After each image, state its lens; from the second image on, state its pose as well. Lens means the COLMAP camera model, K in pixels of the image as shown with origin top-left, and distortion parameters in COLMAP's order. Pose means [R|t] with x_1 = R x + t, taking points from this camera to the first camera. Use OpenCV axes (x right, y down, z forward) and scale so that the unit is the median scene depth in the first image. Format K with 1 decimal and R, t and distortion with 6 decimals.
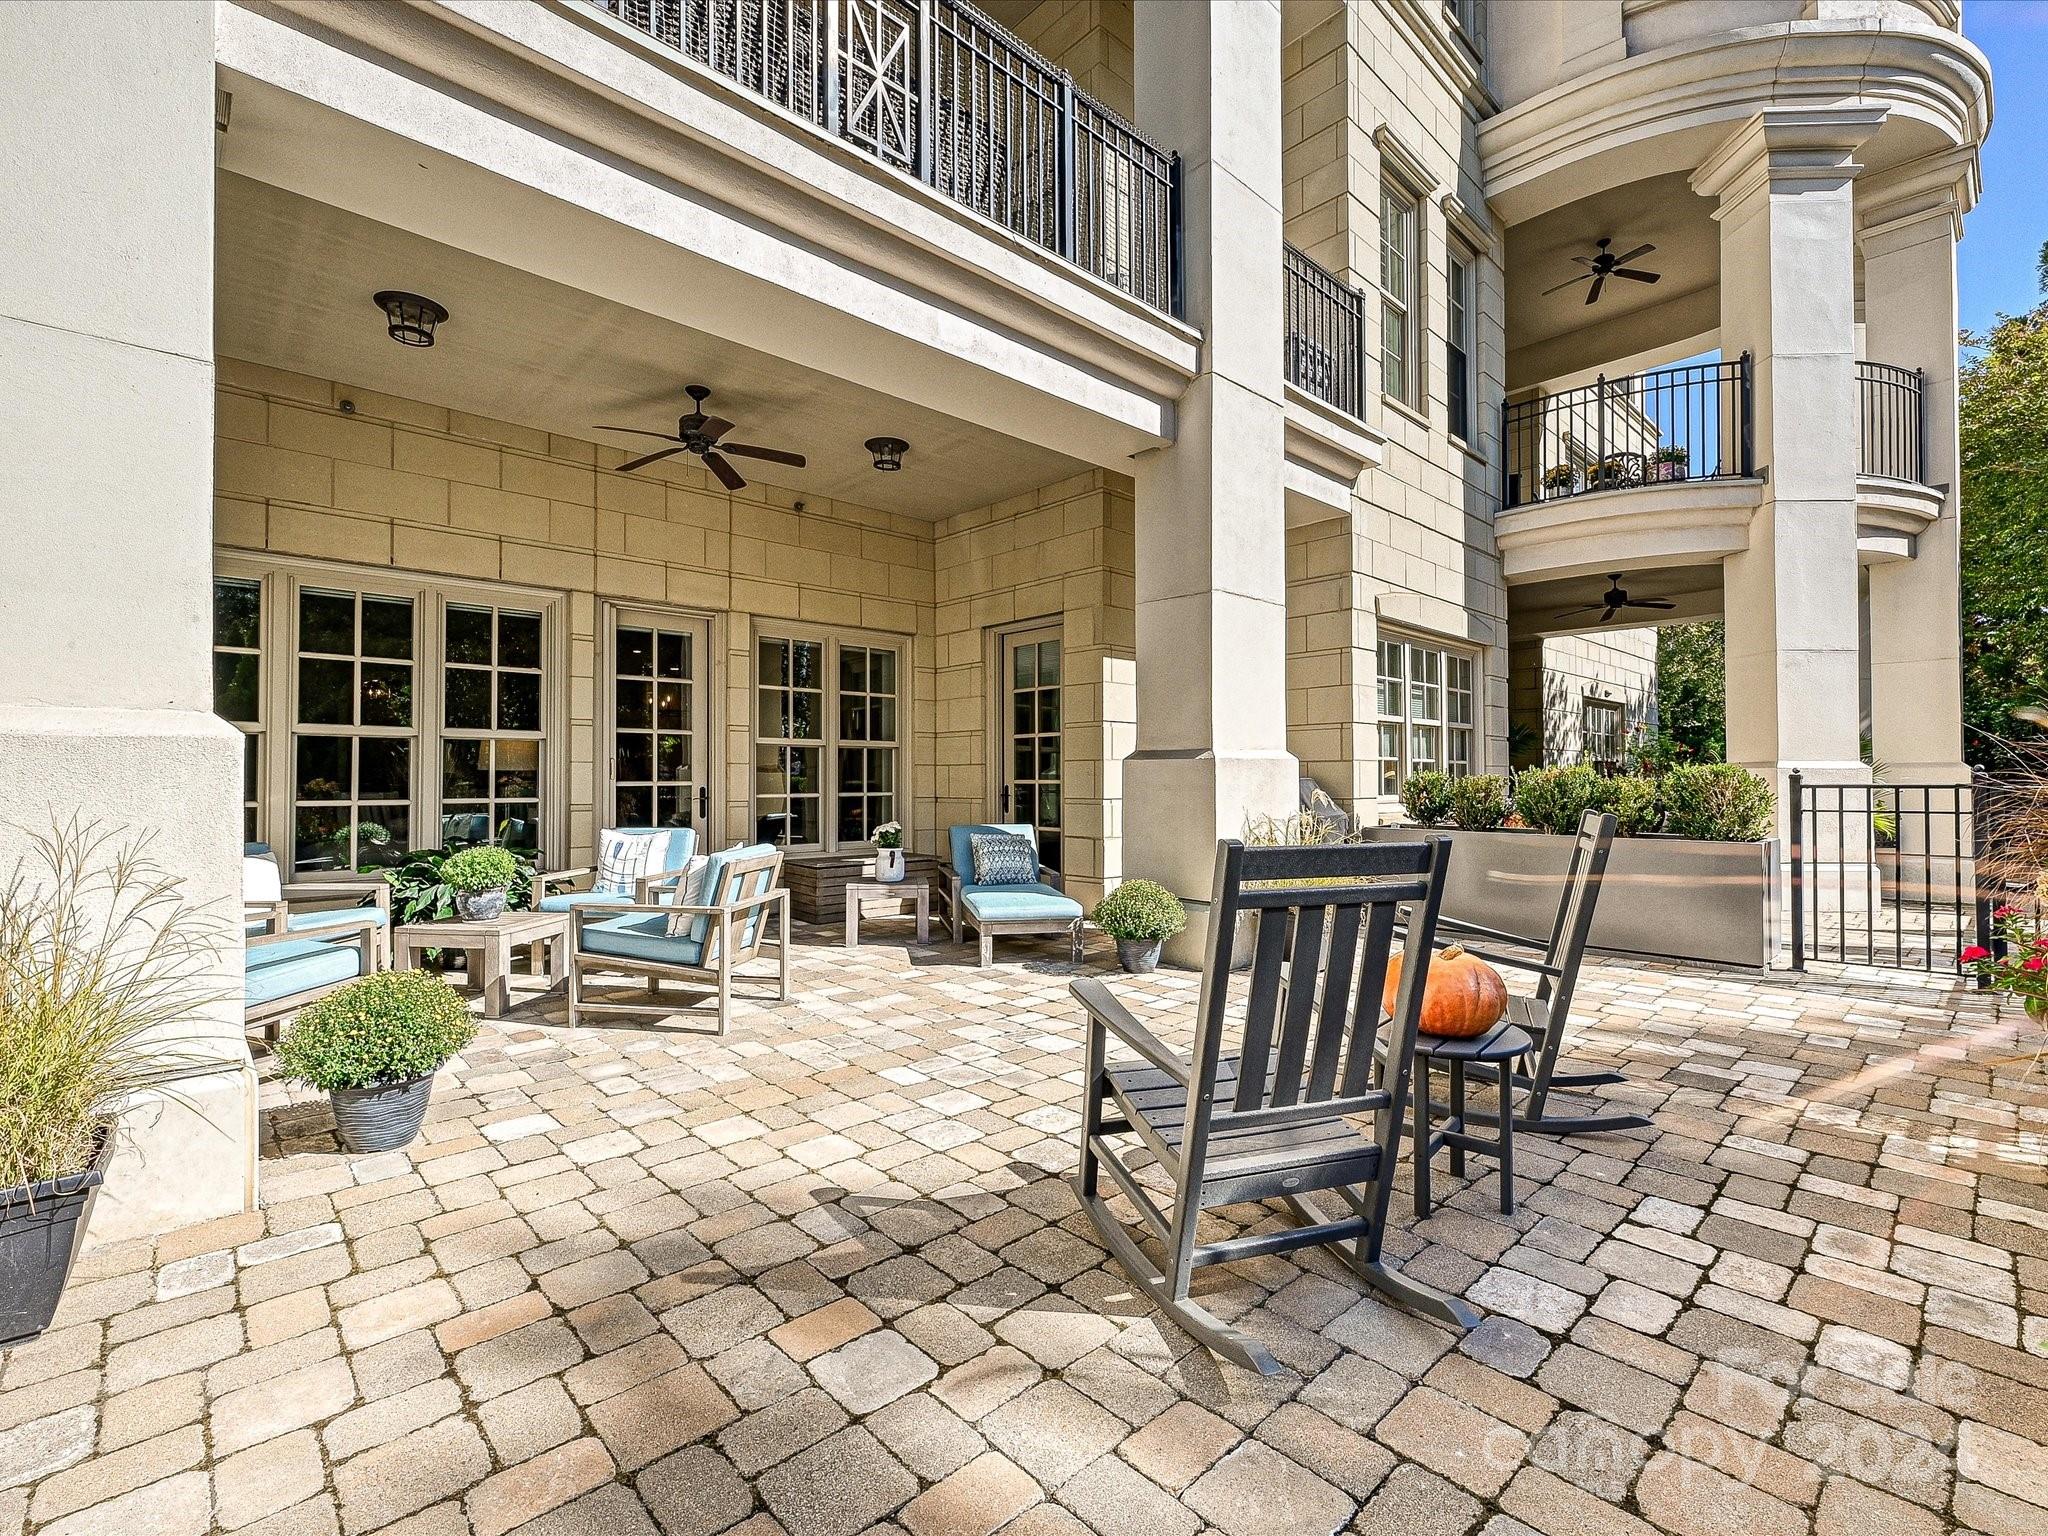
lens RADIAL K [[927.9, 0, 1013.3], [0, 927.9, 765.9], [0, 0, 1]] dist [-0.002476, -0.000004]
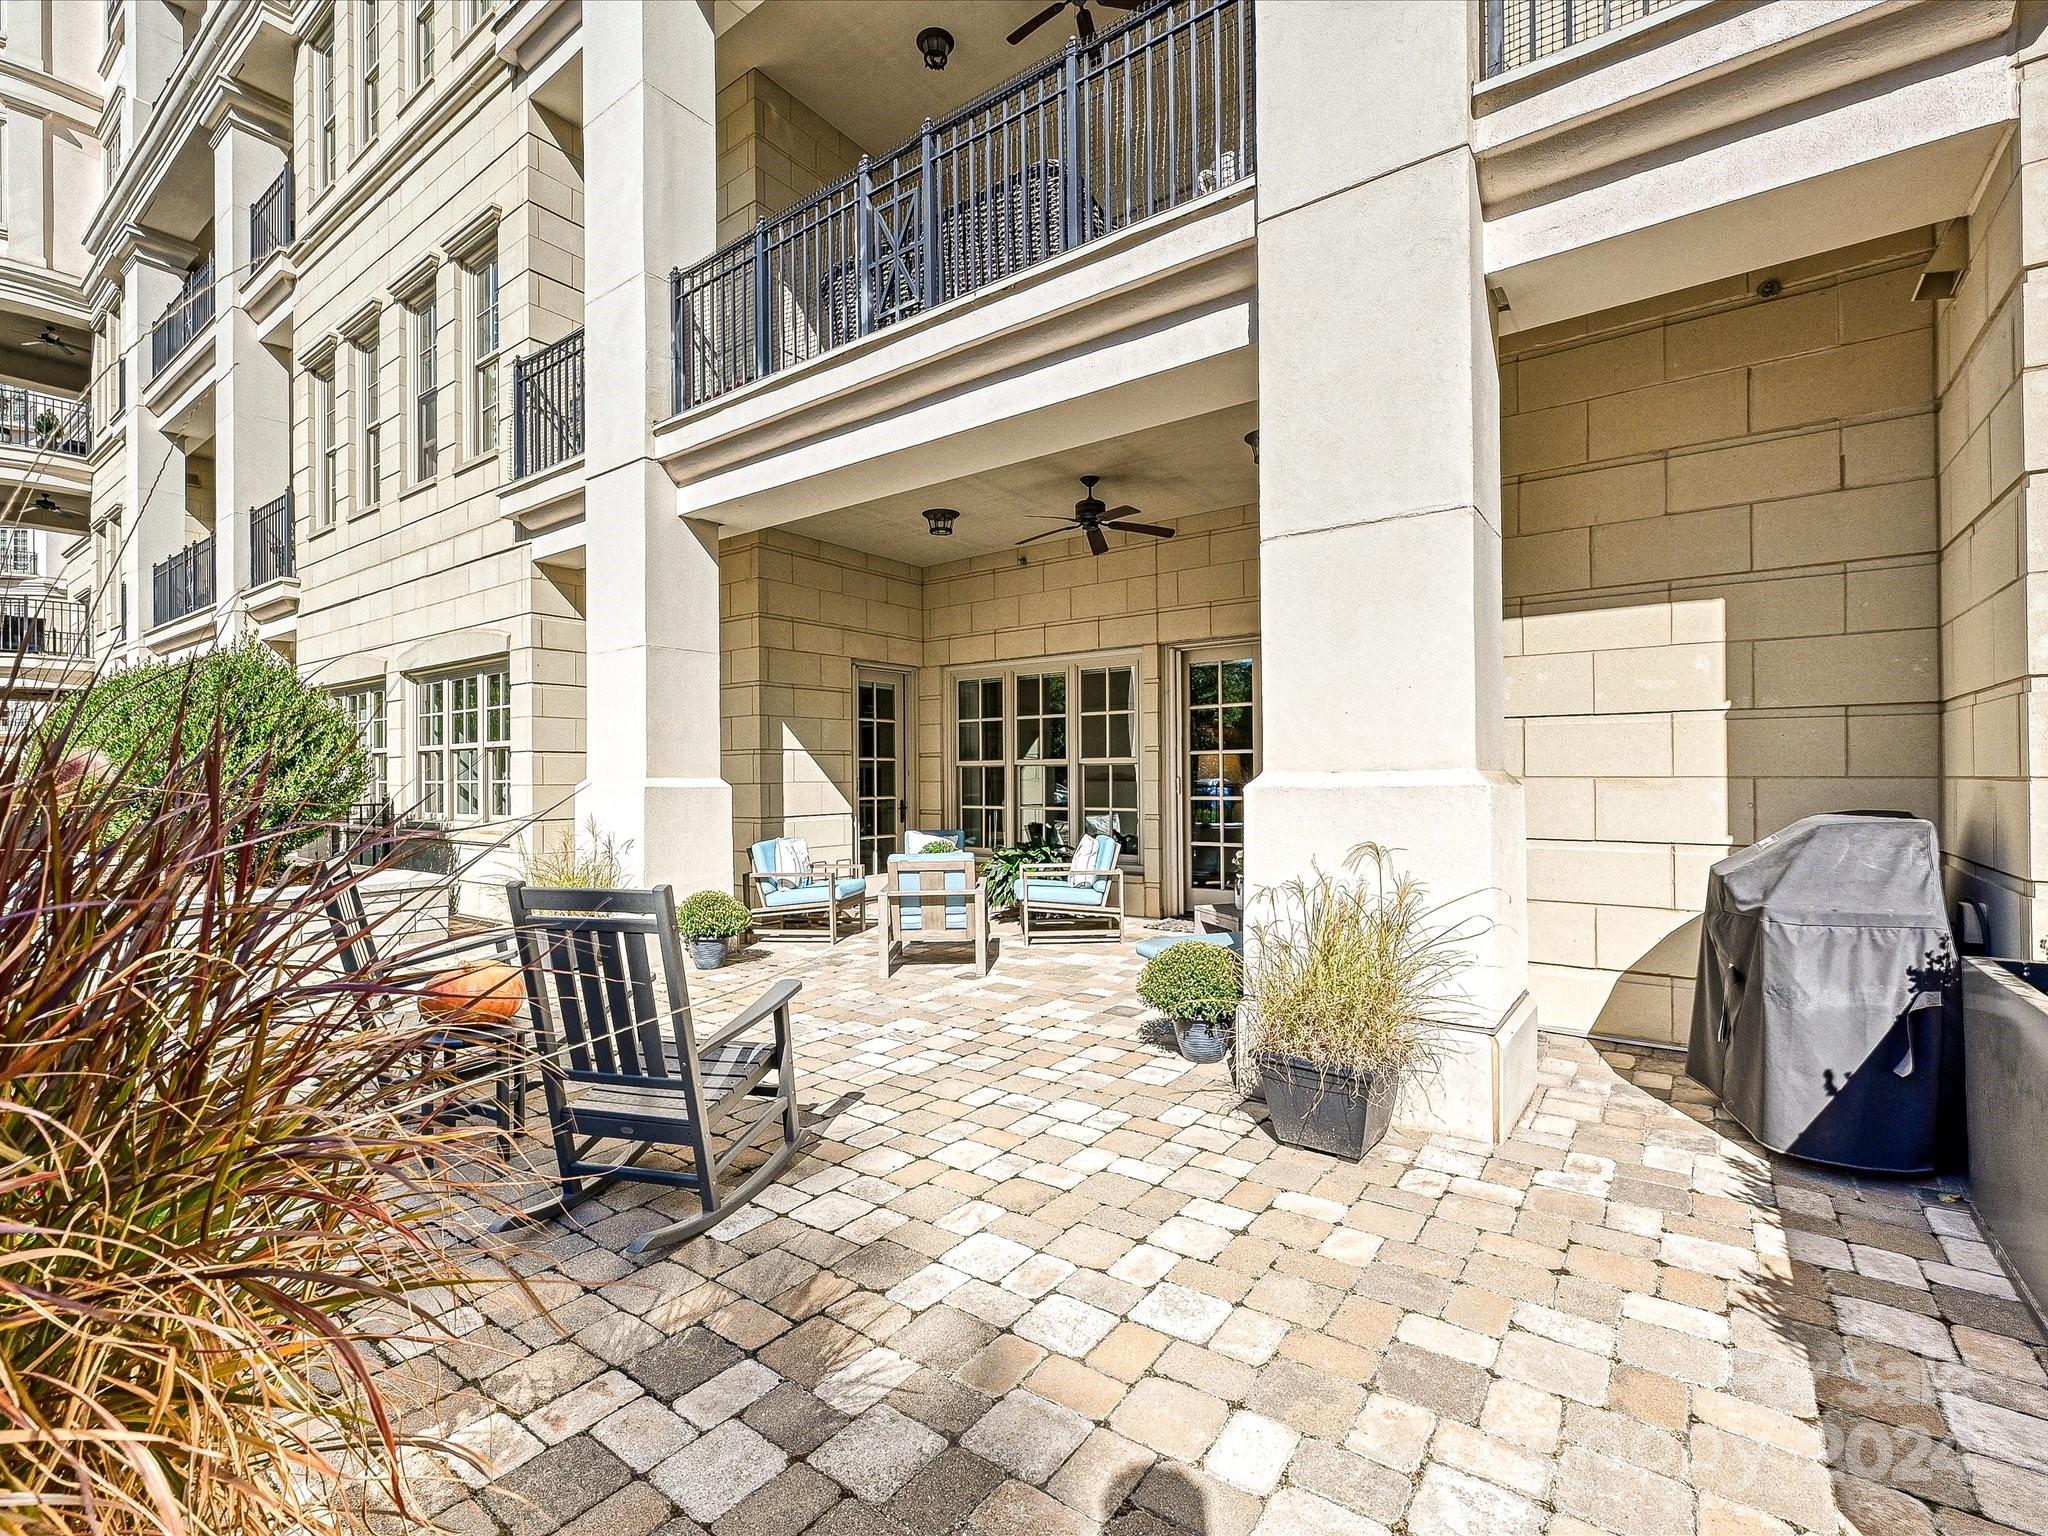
lens RADIAL K [[927.9, 0, 1013.3], [0, 927.9, 765.9], [0, 0, 1]] dist [-0.002476, -0.000004]
pose [[0.148857, -0.009749, -0.988811, 0.925238], [-0.008106, 0.999906, -0.011078, -0.009419], [0.988826, 0.009664, 0.148764, 0.773667]]
